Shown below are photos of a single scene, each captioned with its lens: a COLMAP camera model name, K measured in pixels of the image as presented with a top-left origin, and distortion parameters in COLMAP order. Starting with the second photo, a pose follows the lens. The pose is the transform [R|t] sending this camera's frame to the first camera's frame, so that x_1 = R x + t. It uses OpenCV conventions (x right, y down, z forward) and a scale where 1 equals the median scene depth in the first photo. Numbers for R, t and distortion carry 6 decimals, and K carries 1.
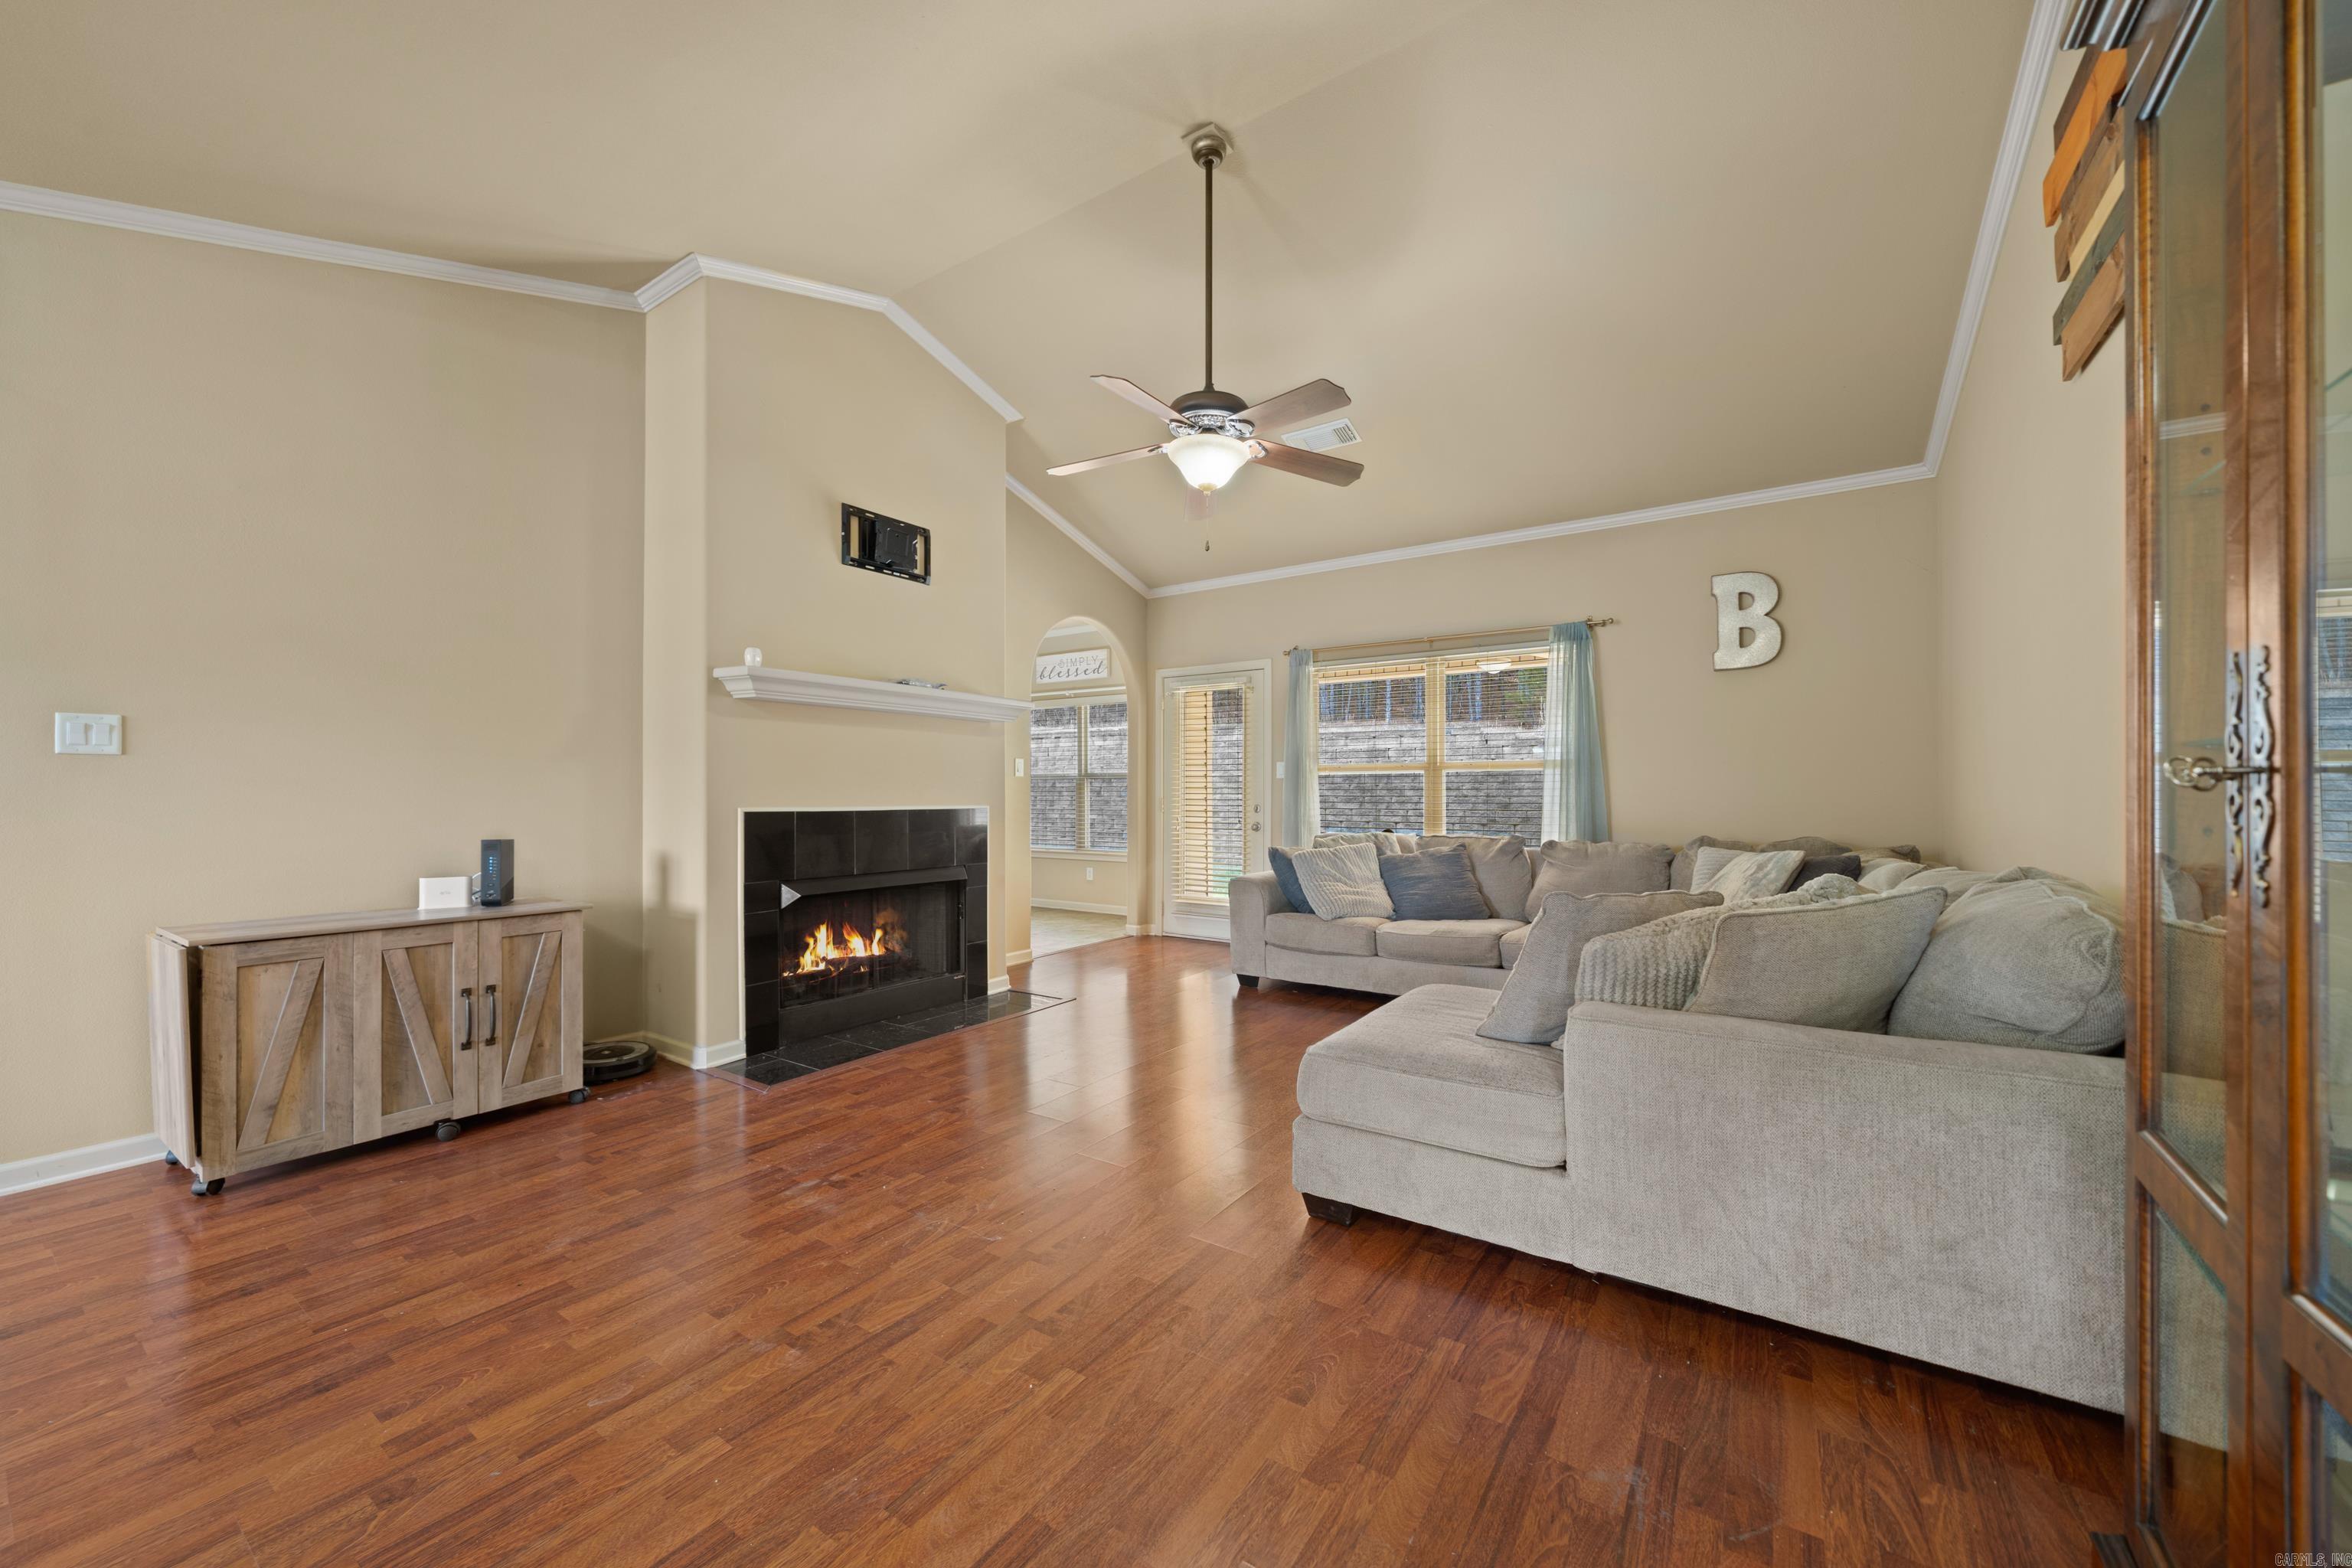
lens RADIAL K [[881.6, 0, 1175.6], [0, 881.6, 787.5], [0, 0, 1]] dist [-0.004523, -0.000125]
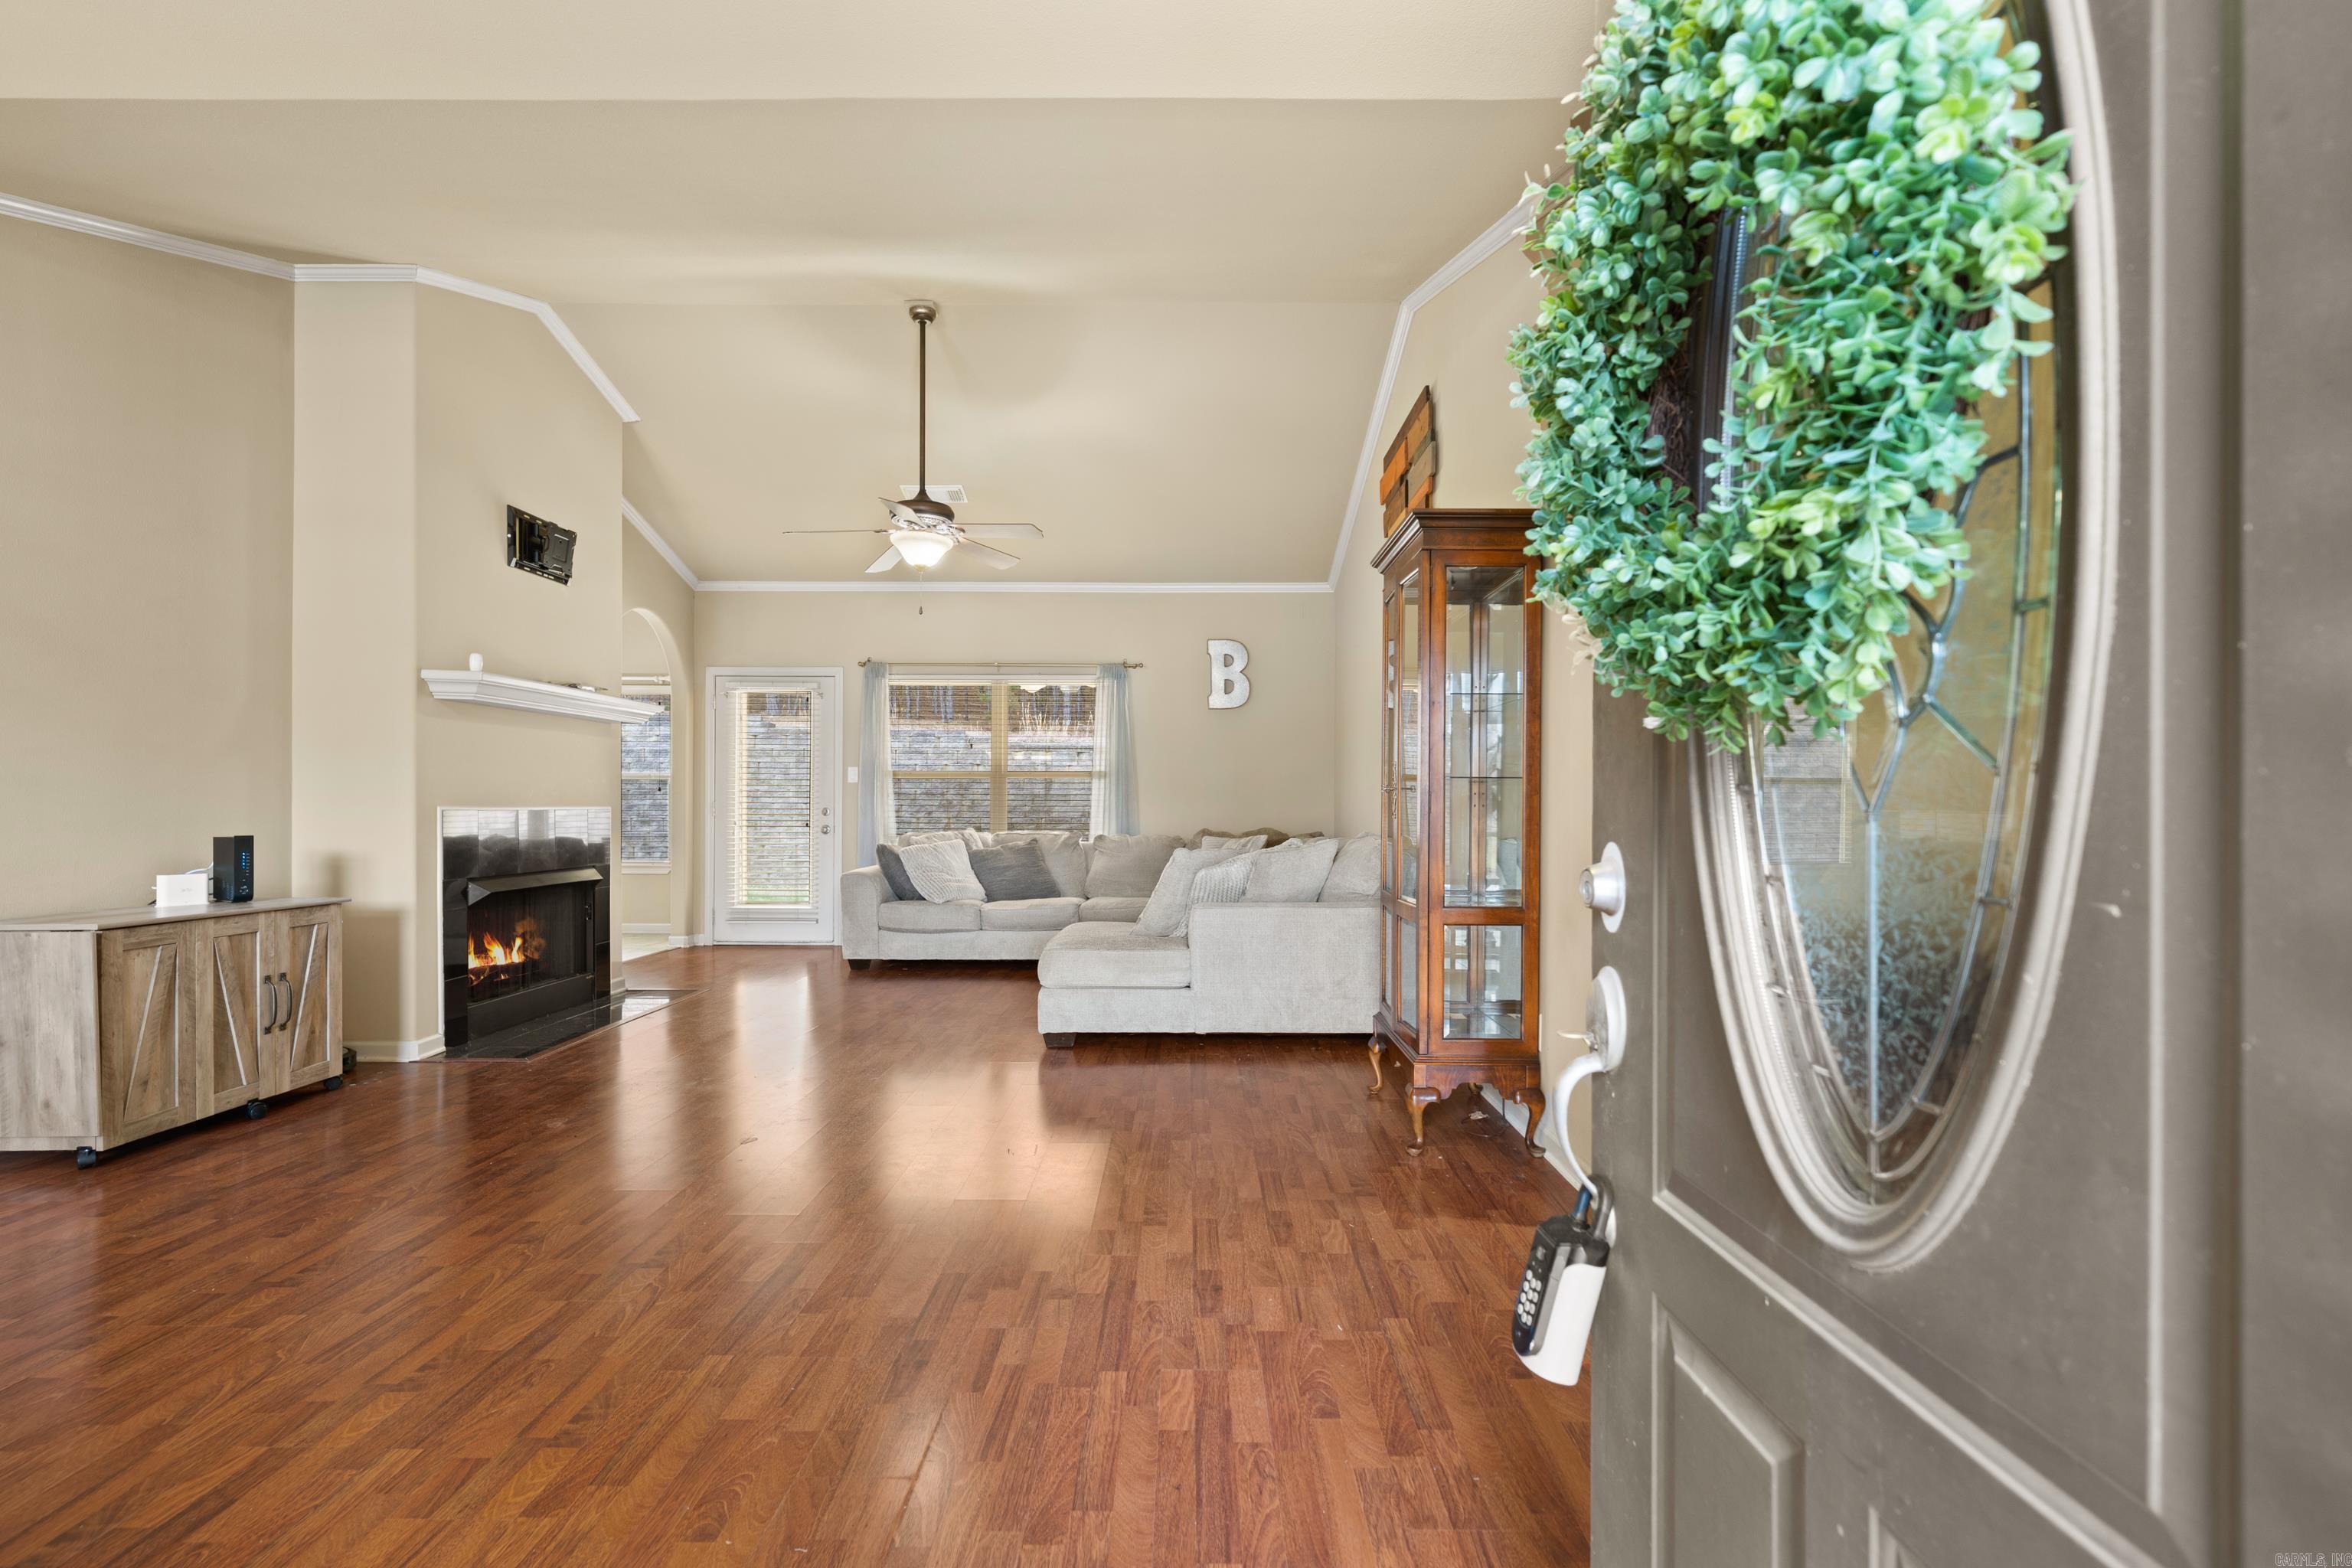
lens RADIAL K [[1142.9, 0, 1185.7], [0, 1142.9, 804.0], [0, 0, 1]] dist [0.003325, 0.000797]
pose [[0.831096, 0.002799, 0.556122, -0.598704], [-0.007186, 0.999958, 0.005707, 0.007602], [-0.556082, -0.008739, 0.831081, -0.676682]]
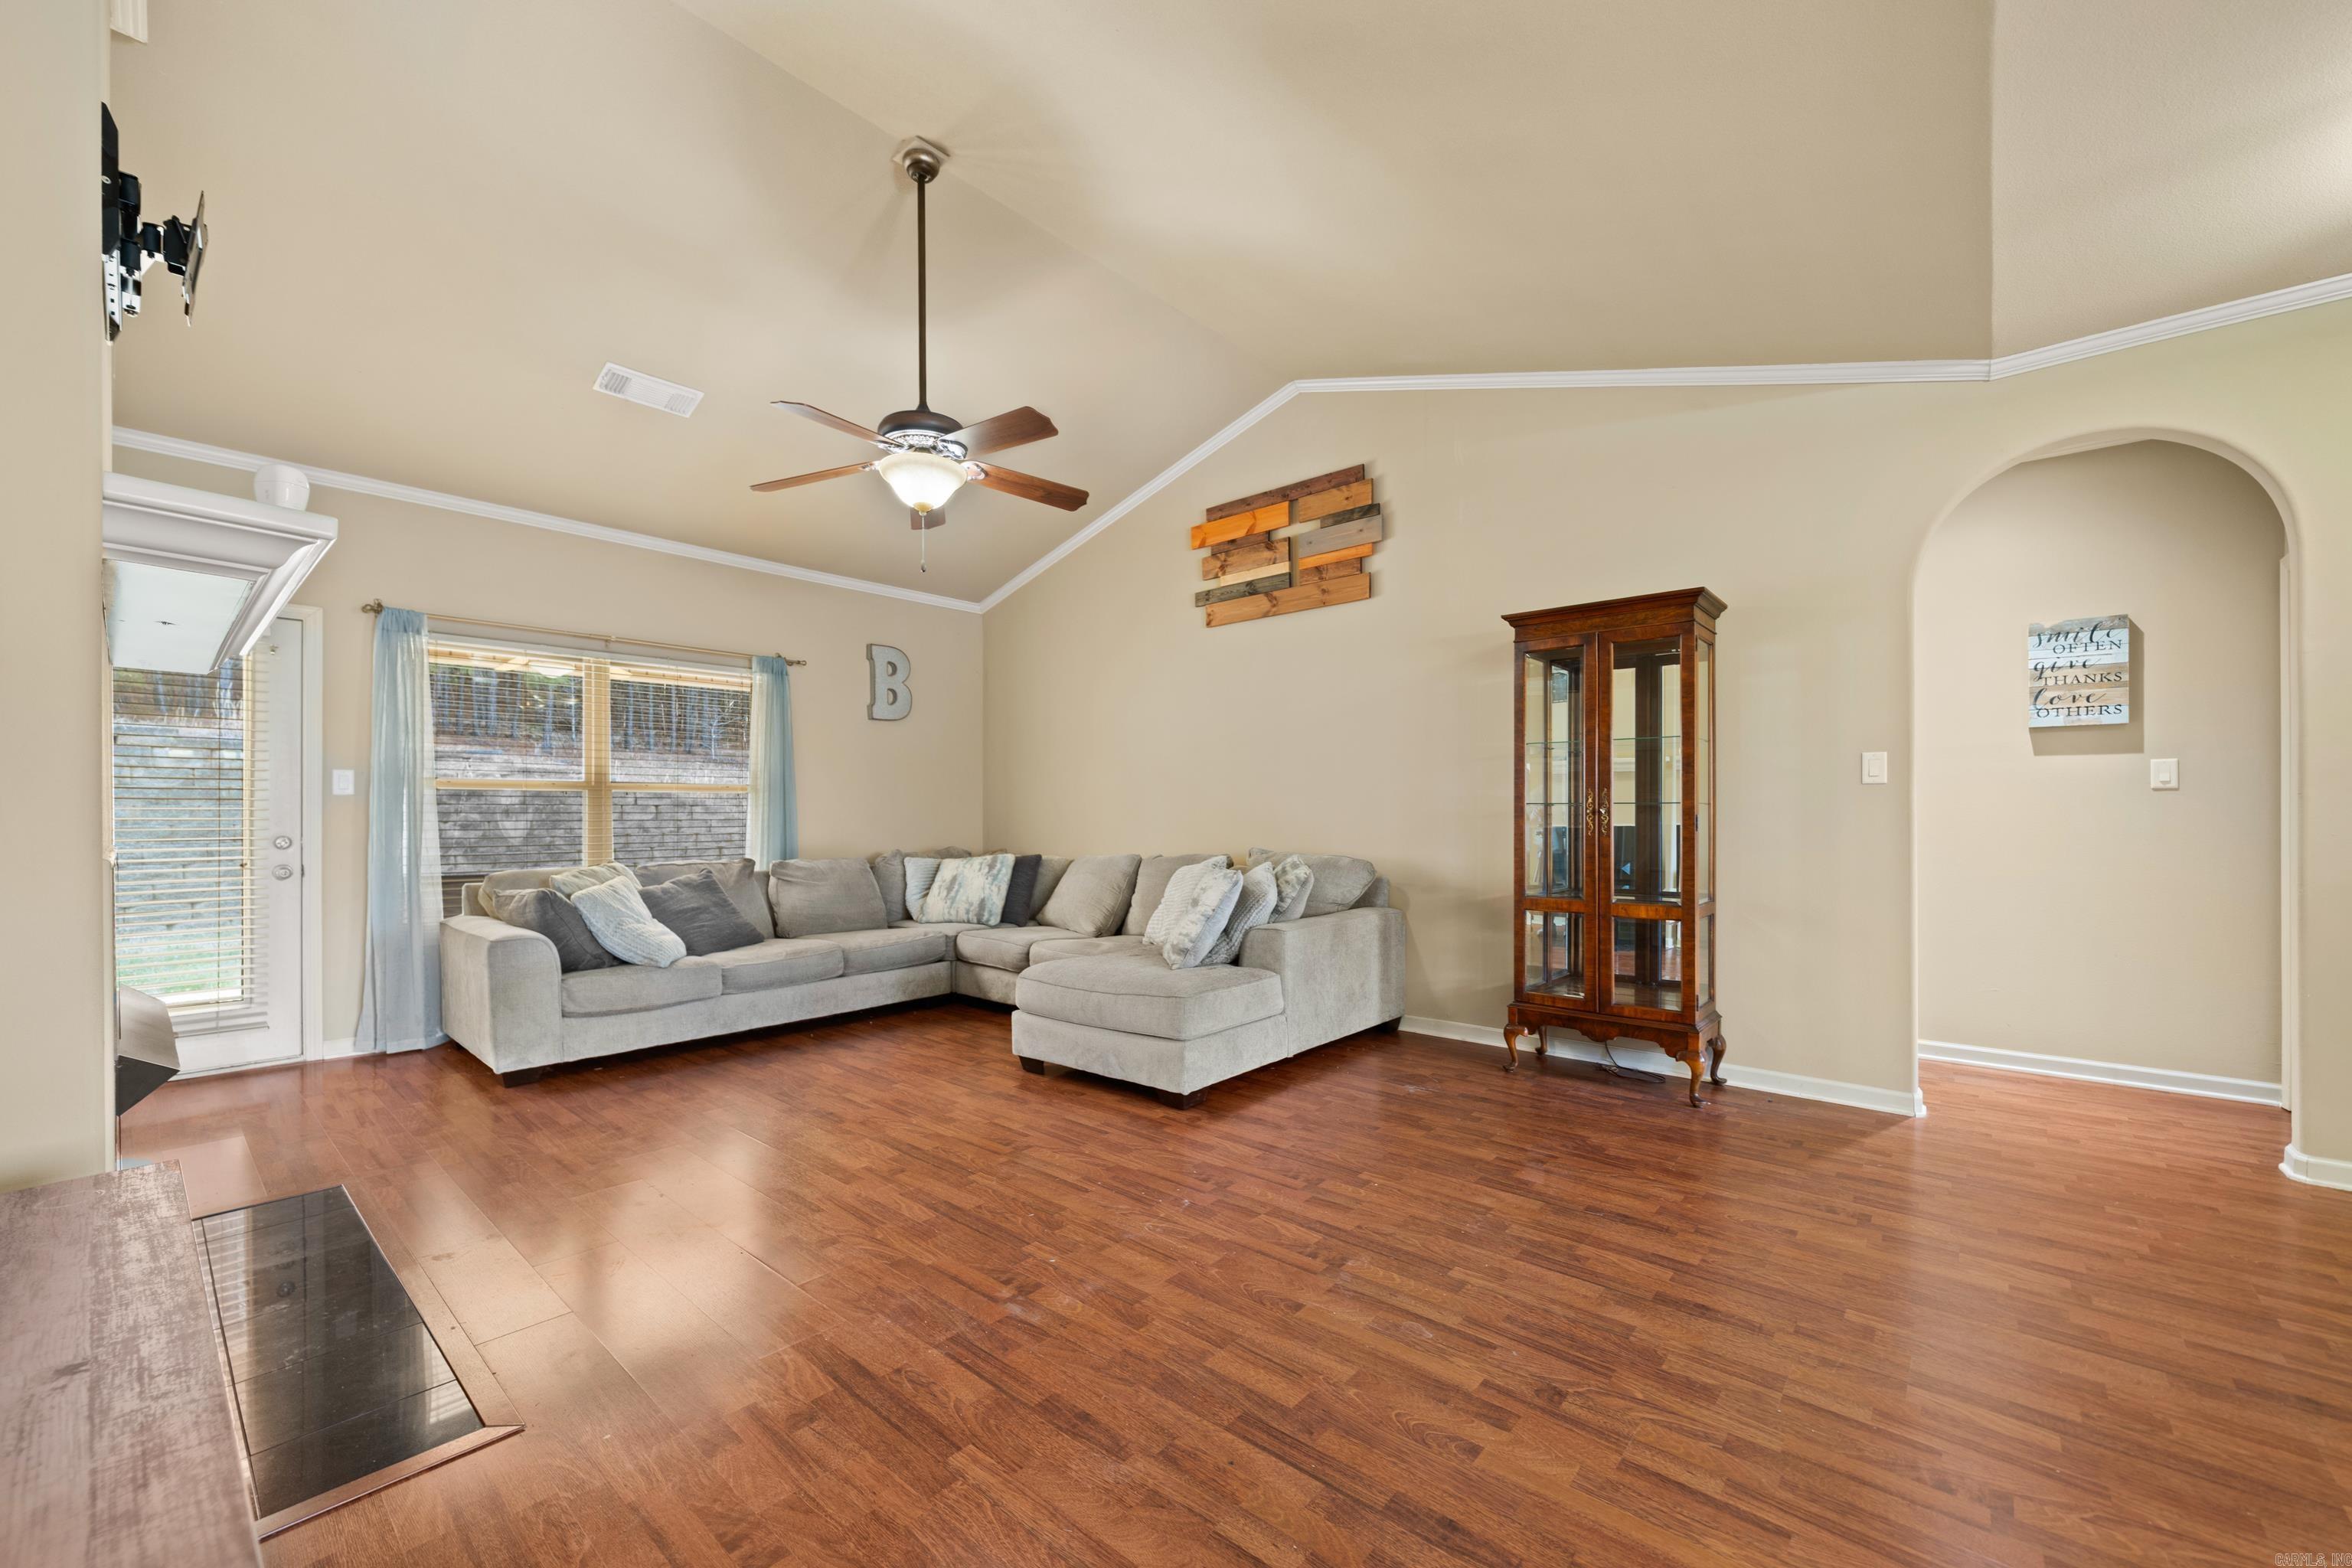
lens RADIAL K [[927.9, 0, 1203.2], [0, 927.9, 810.2], [0, 0, 1]] dist [-0.004185, -0.000401]
pose [[0.098339, 0.007781, 0.995123, -0.964498], [-0.004329, 0.999963, -0.007391, 0.007175], [-0.995144, -0.003581, 0.098369, 0.590944]]
